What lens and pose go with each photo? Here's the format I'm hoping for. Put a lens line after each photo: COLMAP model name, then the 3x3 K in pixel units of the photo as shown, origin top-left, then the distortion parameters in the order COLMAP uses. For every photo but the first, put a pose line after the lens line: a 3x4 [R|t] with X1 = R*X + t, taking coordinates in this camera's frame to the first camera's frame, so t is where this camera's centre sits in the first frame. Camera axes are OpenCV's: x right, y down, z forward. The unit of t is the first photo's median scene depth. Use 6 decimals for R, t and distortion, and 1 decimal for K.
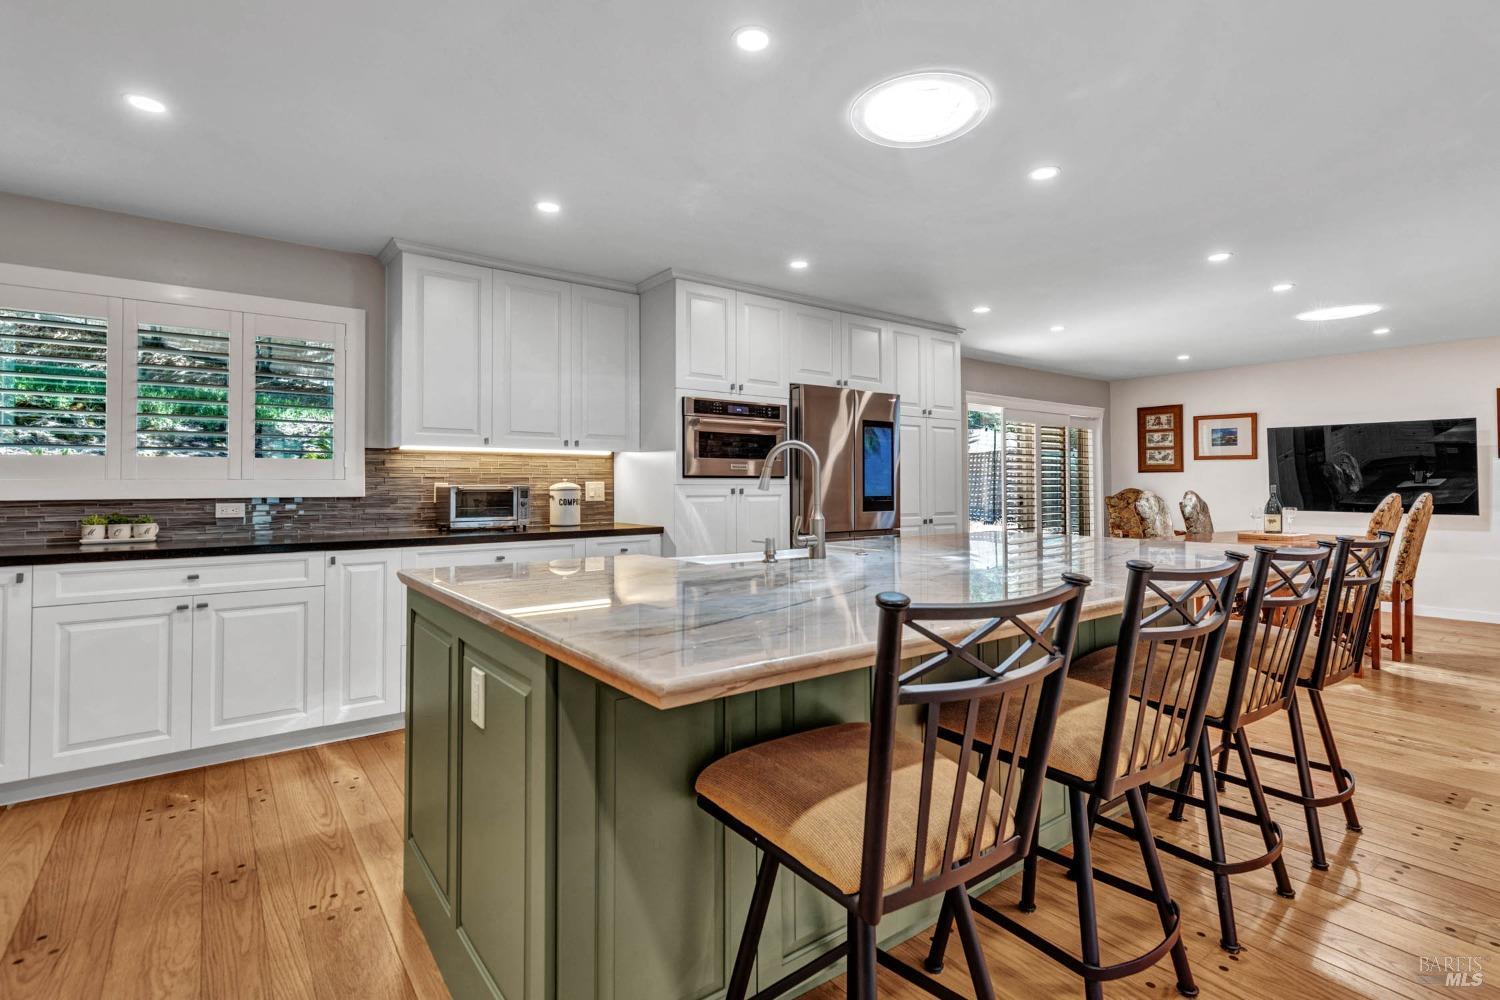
lens RADIAL K [[692.2, 0, 753.3], [0, 692.2, 467.4], [0, 0, 1]] dist [-0.001280, -0.000495]
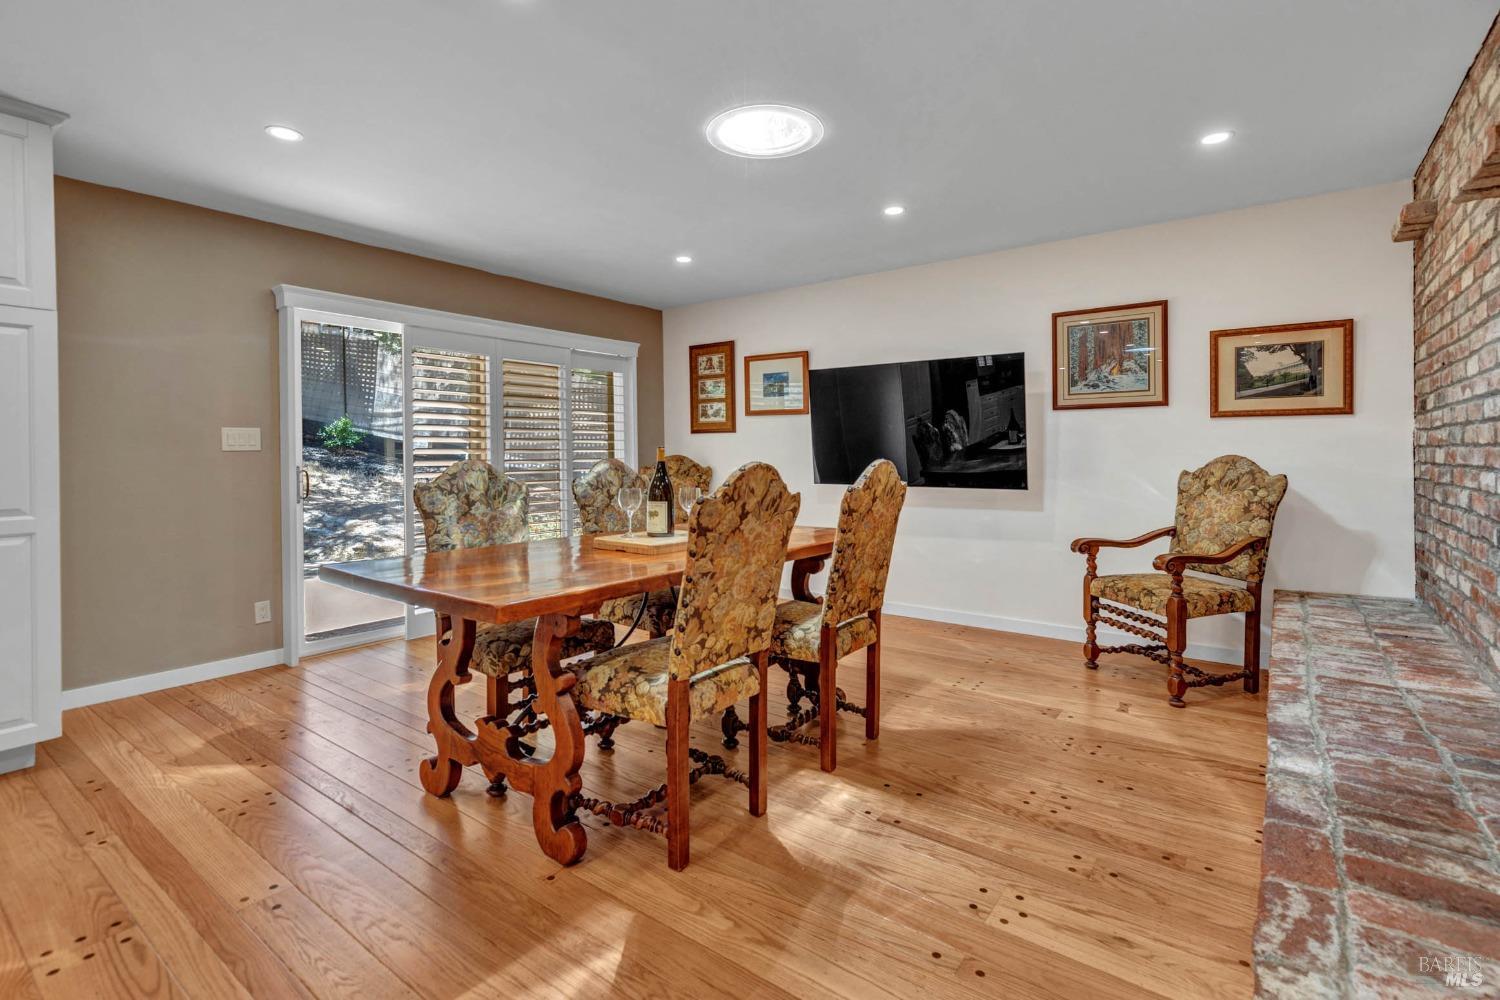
lens RADIAL K [[692.2, 0, 725.6], [0, 692.2, 459.2], [0, 0, 1]] dist [-0.001280, -0.000495]
pose [[0.962850, -0.007722, 0.269926, 0.409406], [-0.001374, 0.999438, 0.033493, 0.010199], [-0.270033, -0.032619, 0.962298, 0.290226]]
